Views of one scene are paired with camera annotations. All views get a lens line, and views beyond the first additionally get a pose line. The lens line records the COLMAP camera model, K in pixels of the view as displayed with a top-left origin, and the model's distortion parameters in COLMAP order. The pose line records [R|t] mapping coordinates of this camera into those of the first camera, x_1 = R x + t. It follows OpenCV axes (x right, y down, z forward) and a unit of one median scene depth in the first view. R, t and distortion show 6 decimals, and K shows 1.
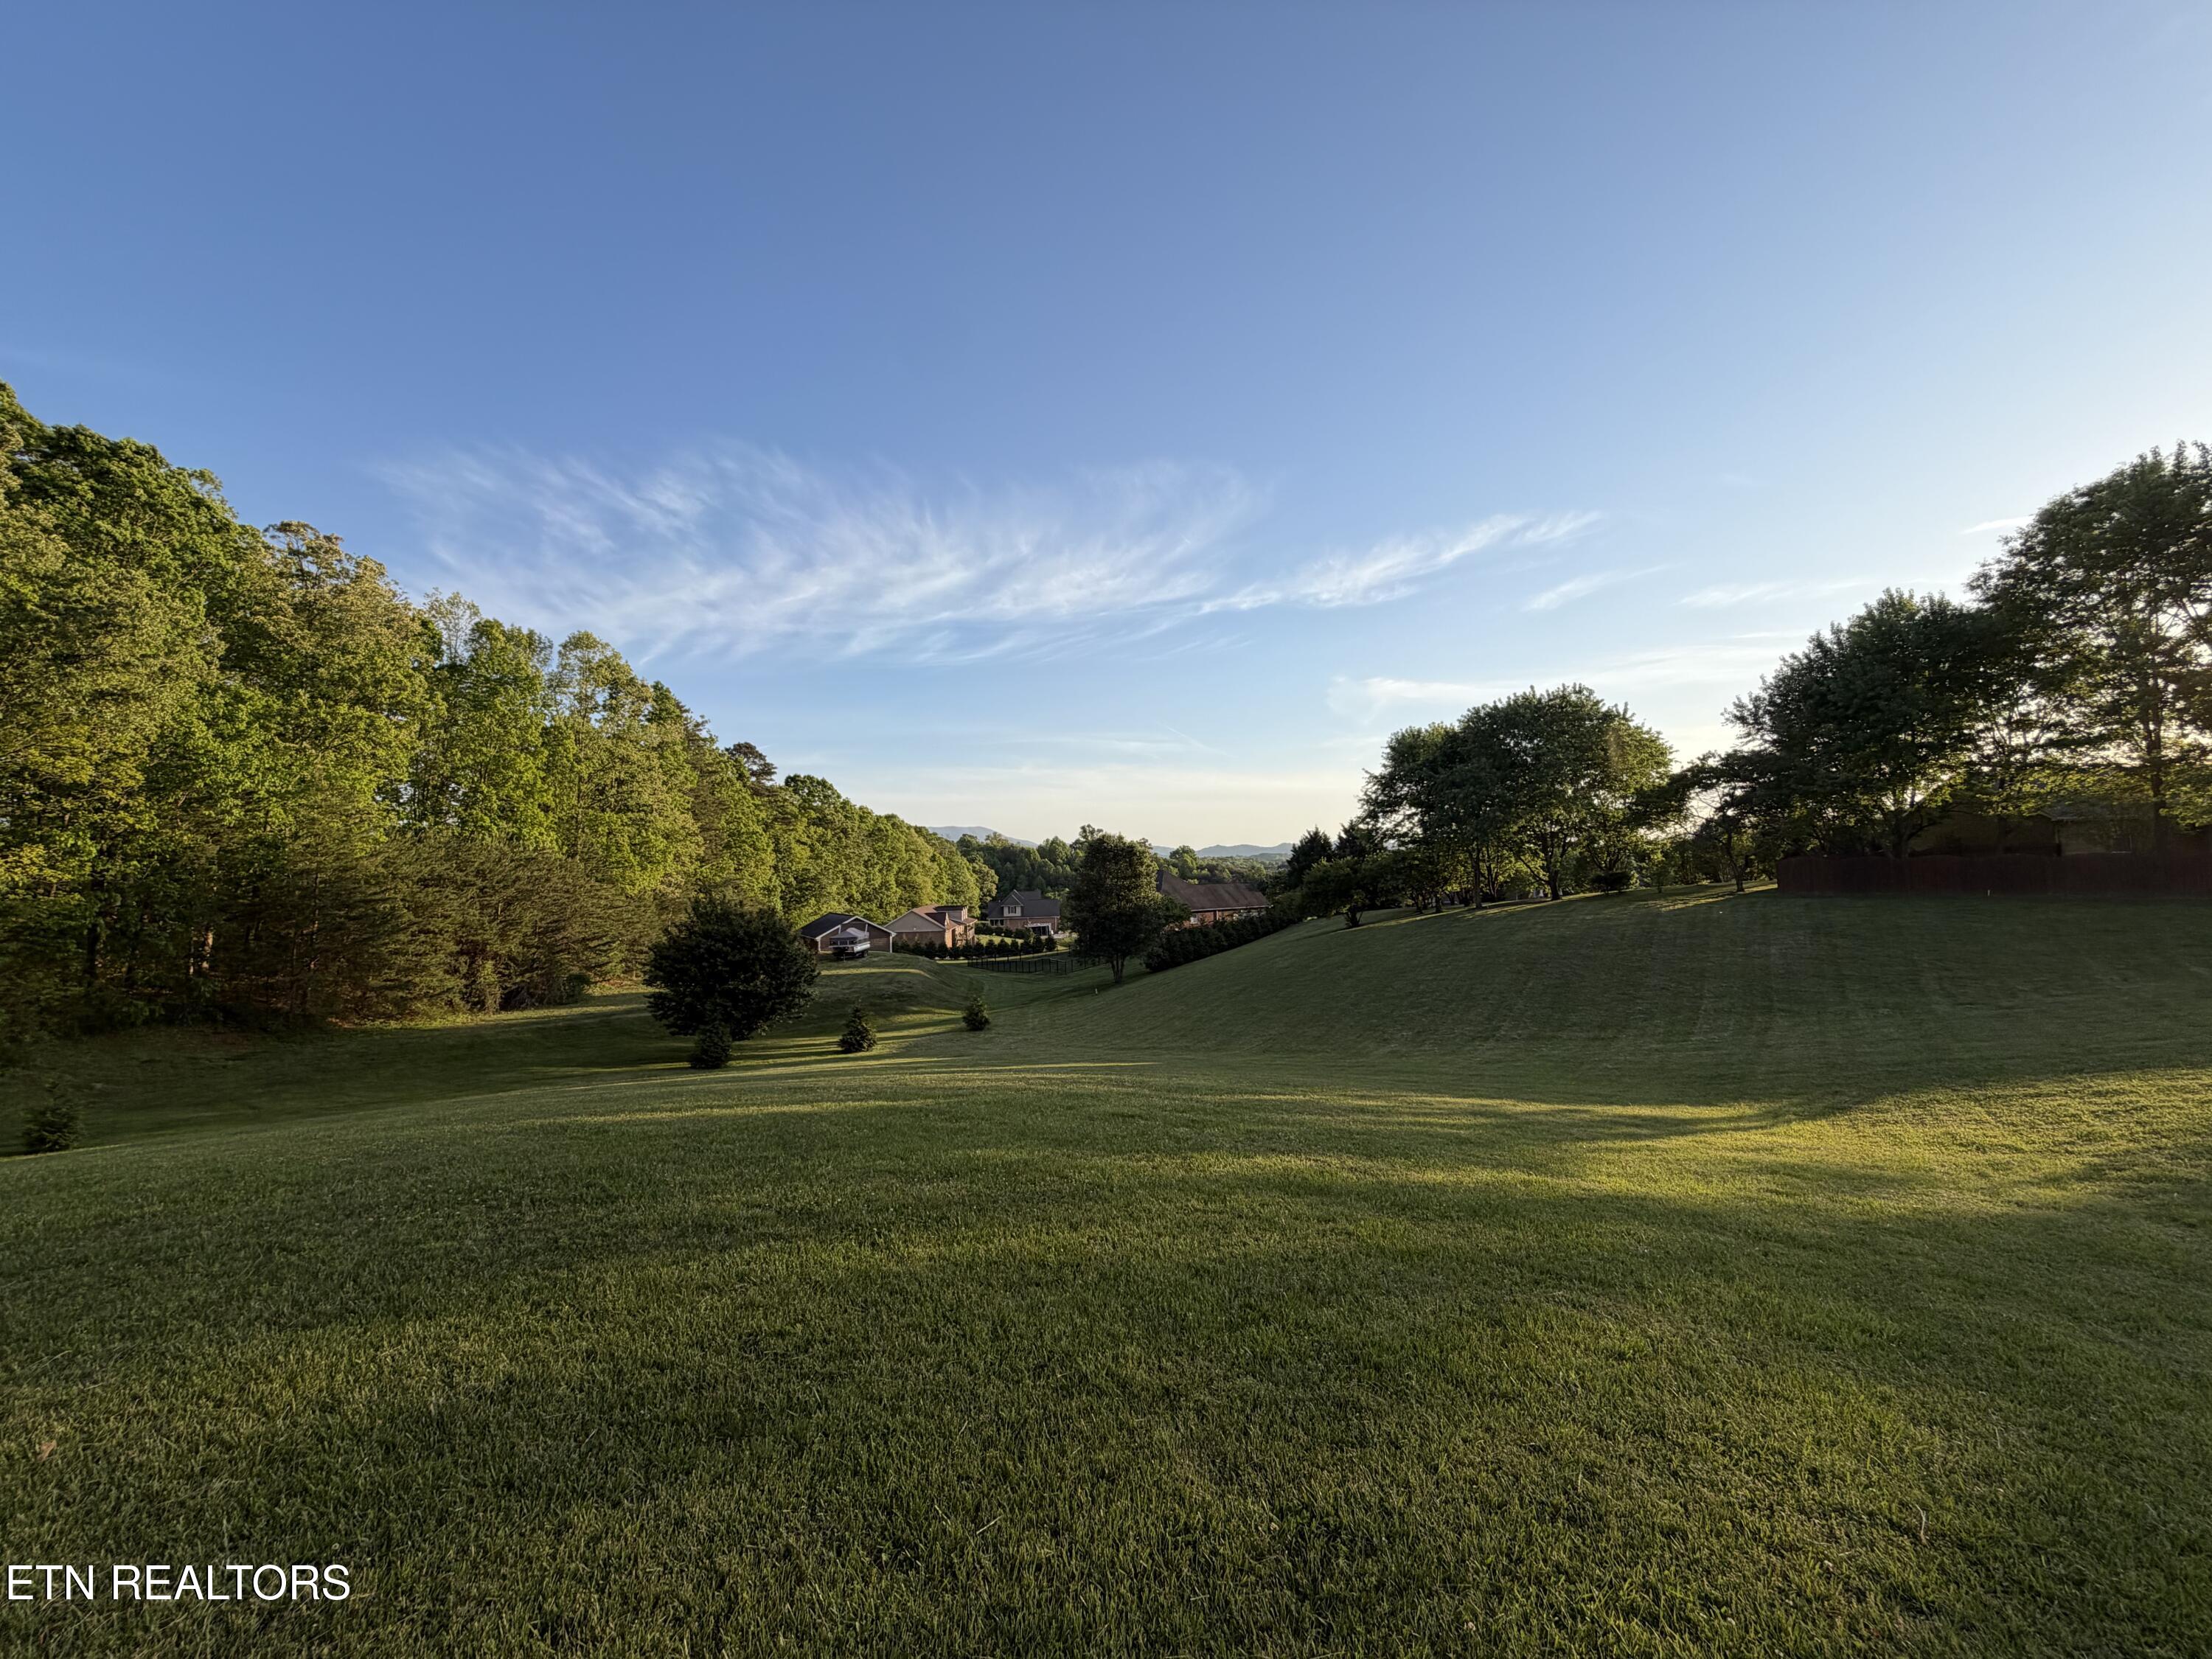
lens RADIAL K [[909.8, 0, 1095.8], [0, 909.8, 866.0], [0, 0, 1]] dist [-0.009500, 0.001327]
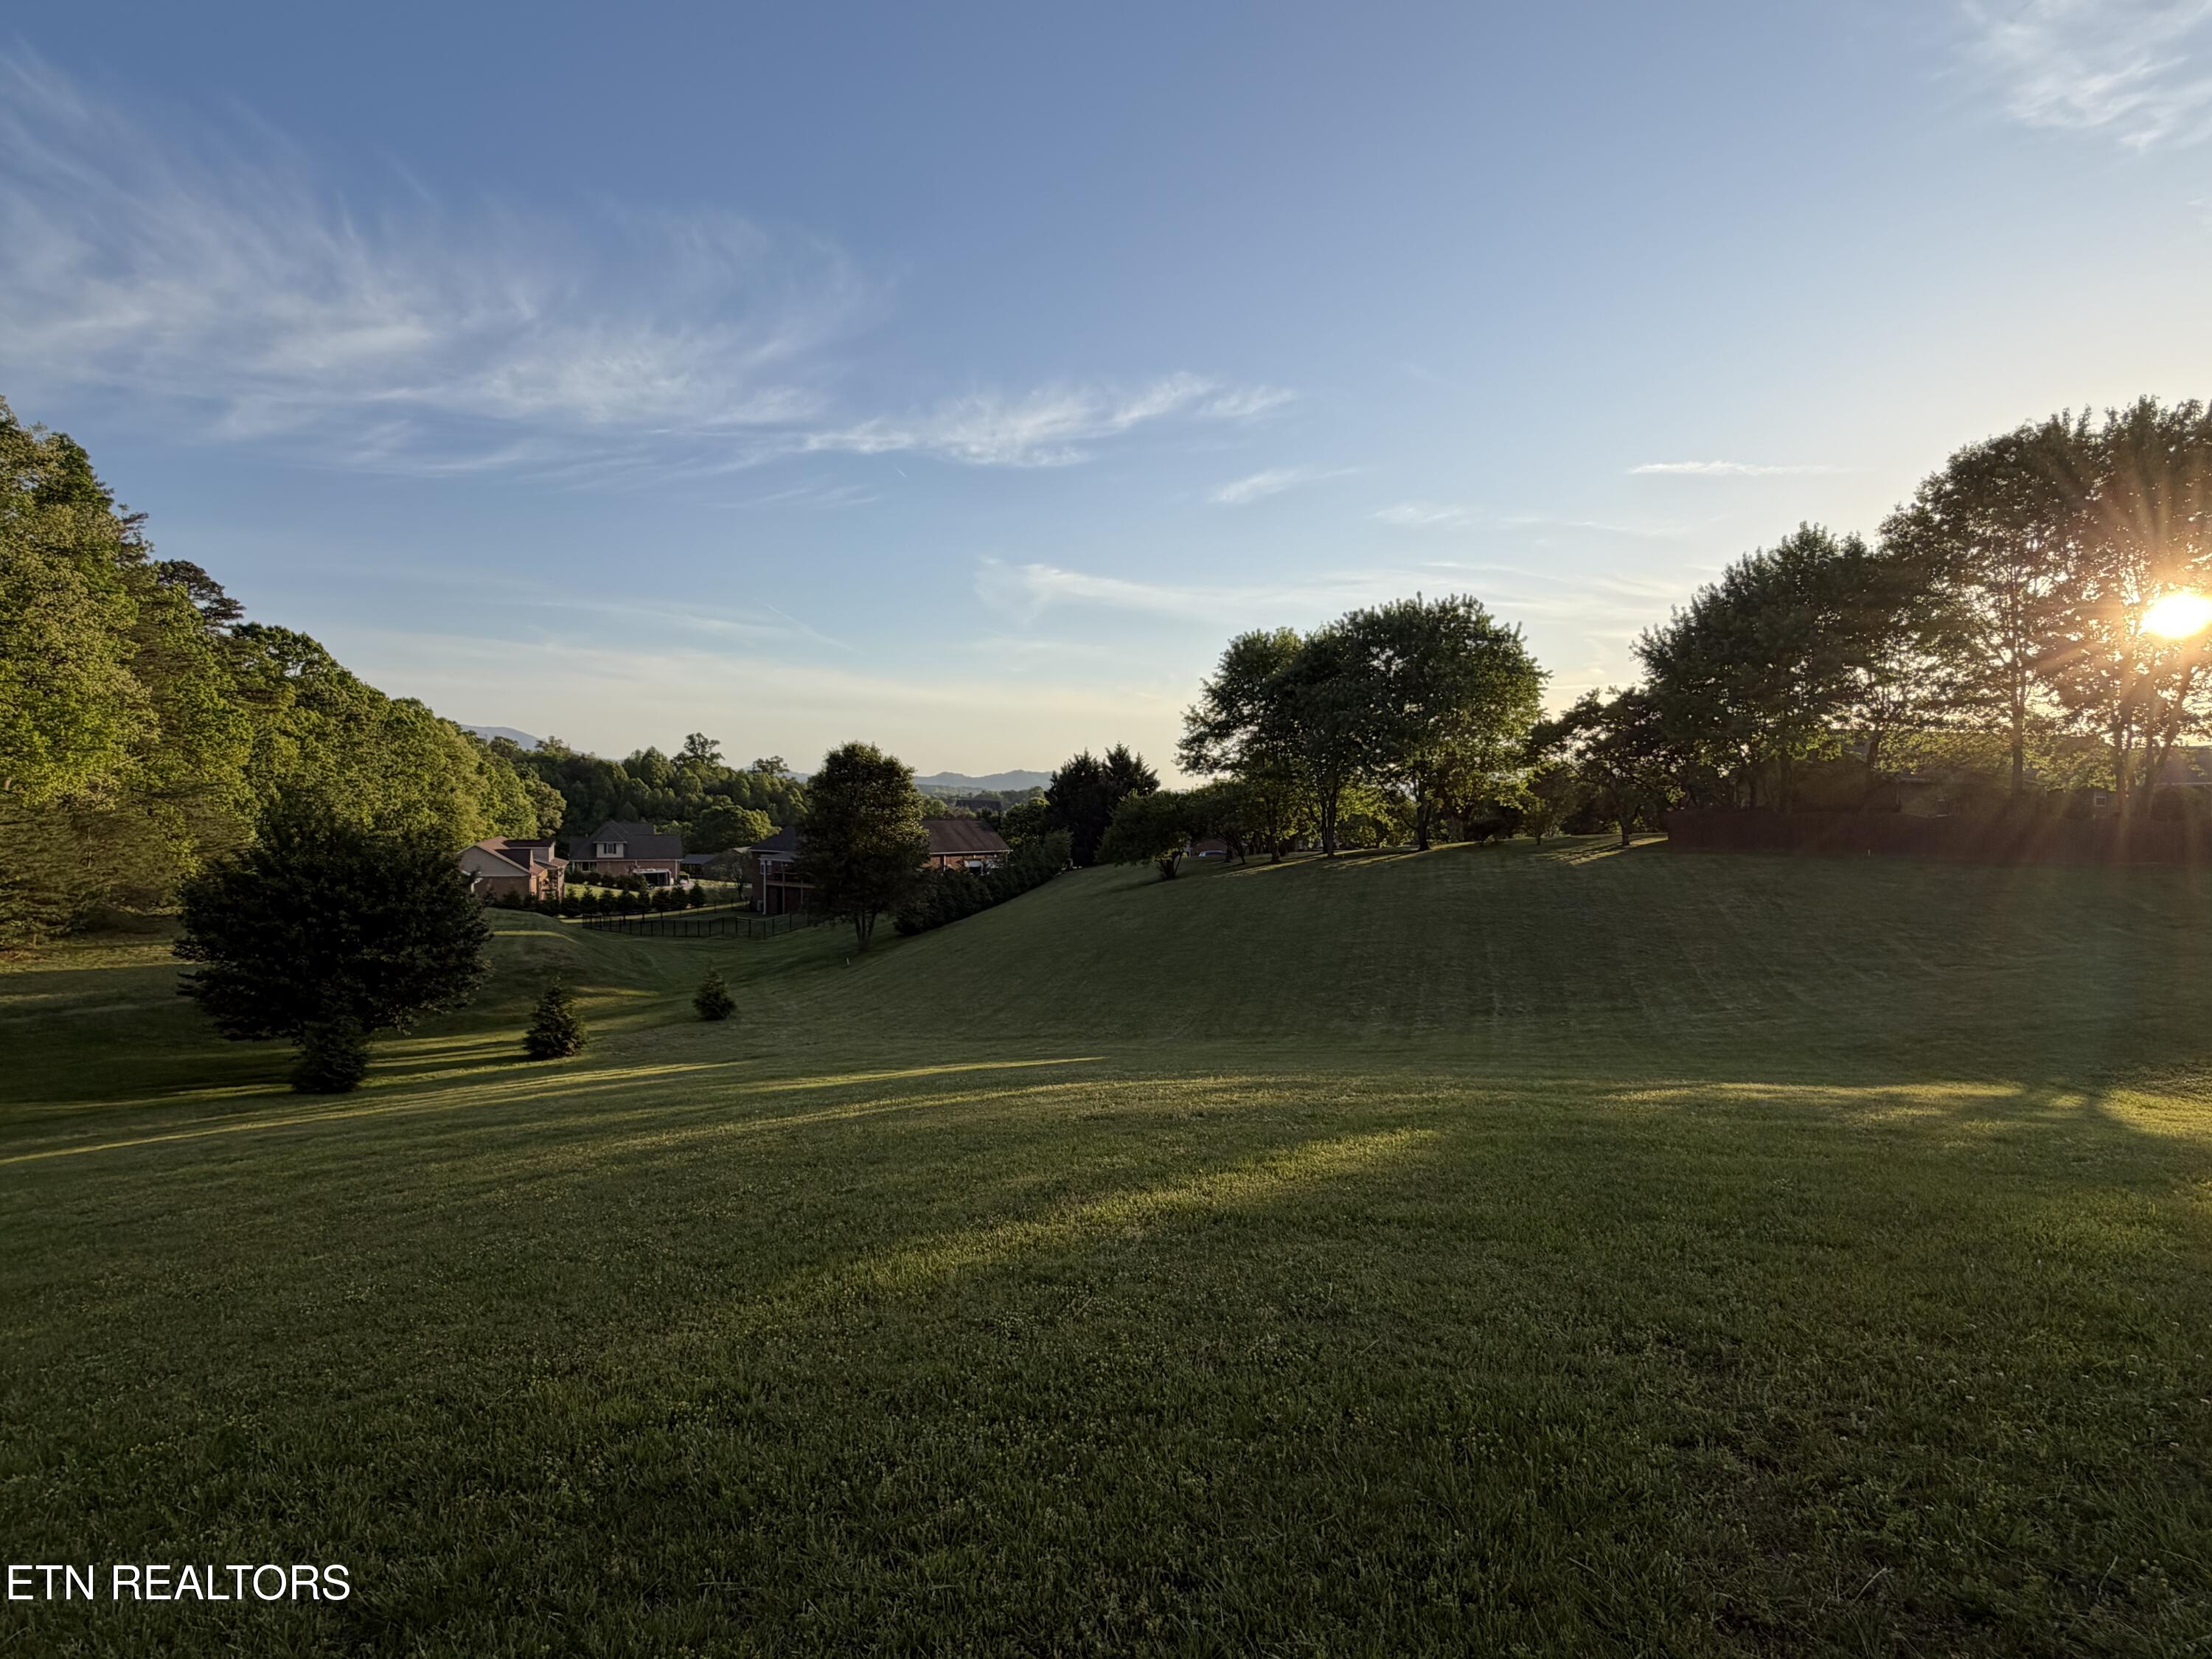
lens RADIAL K [[1163.3, 0, 1078.2], [0, 1163.3, 953.1], [0, 0, 1]] dist [-0.000323, 0.001526]
pose [[0.934828, -0.008111, 0.355009, -0.106791], [-0.037940, 0.991735, 0.122565, 0.006348], [-0.353069, -0.128047, 0.926794, 0.043322]]
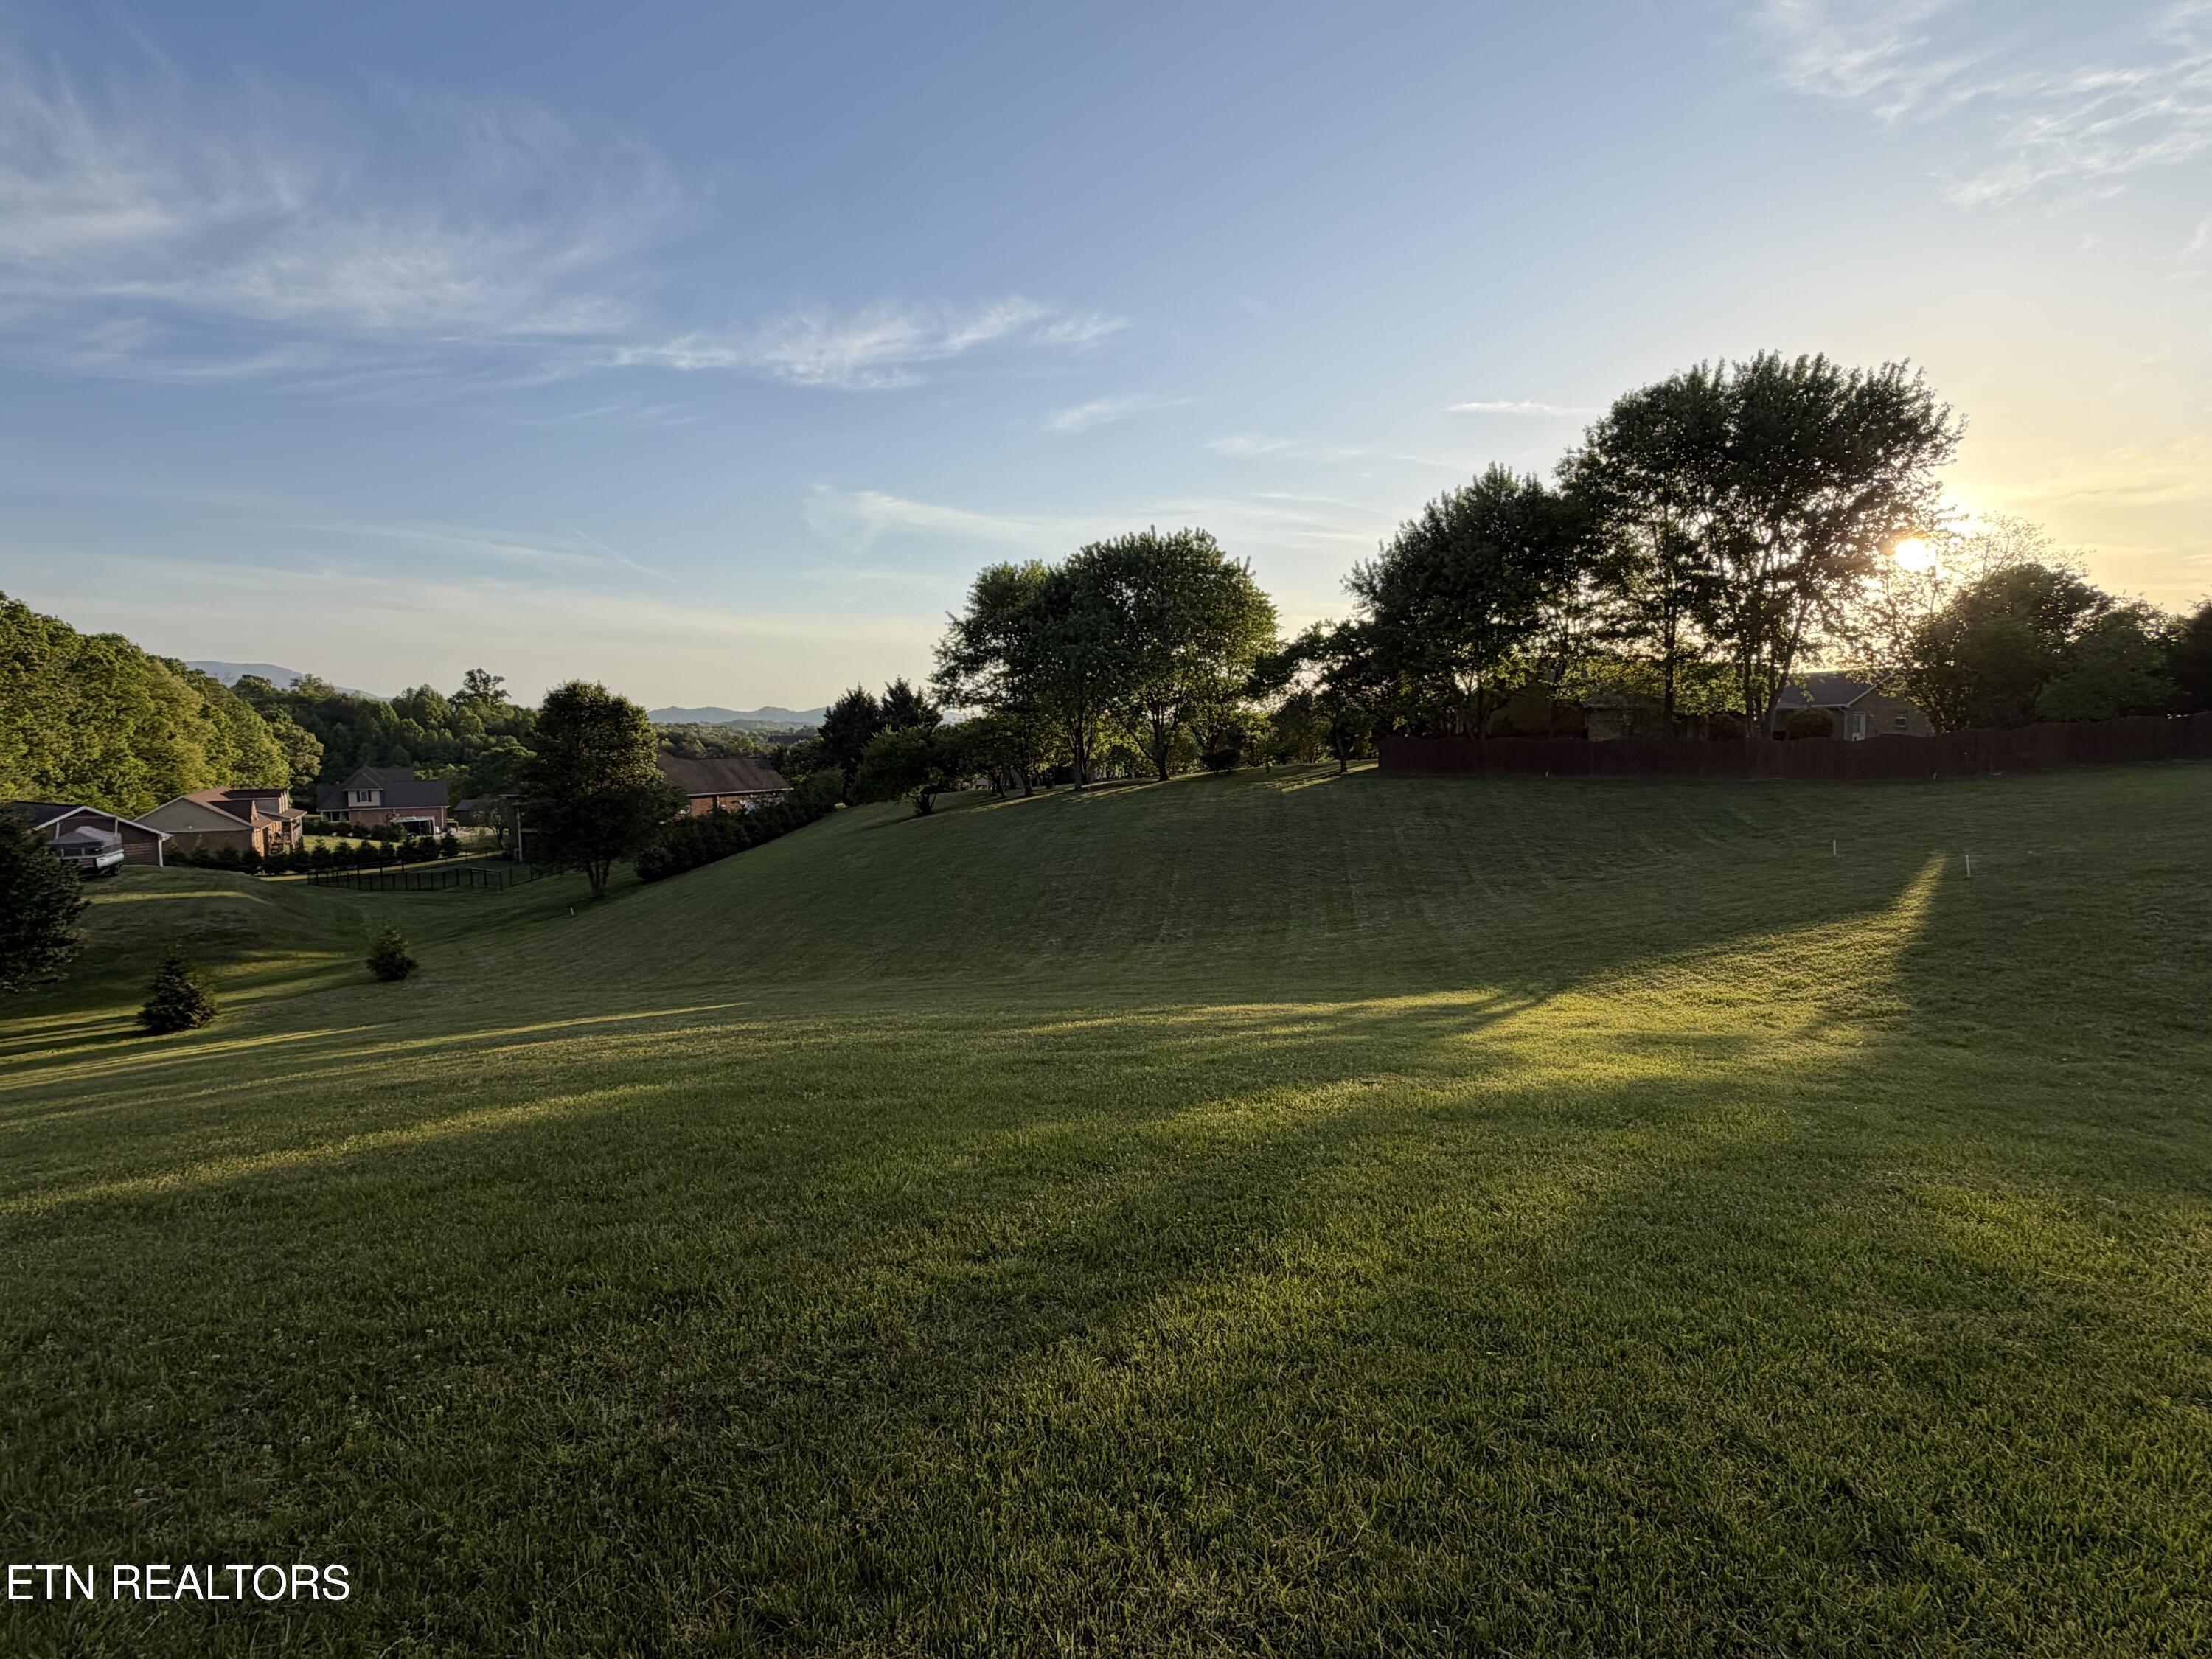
lens RADIAL K [[1163.3, 0, 1109.7], [0, 1163.3, 916.6], [0, 0, 1]] dist [-0.000323, 0.001526]
pose [[0.873862, -0.053625, 0.483208, -0.048712], [-0.019895, 0.989122, 0.145747, 0.002132], [-0.485767, -0.136976, 0.863289, 0.019242]]
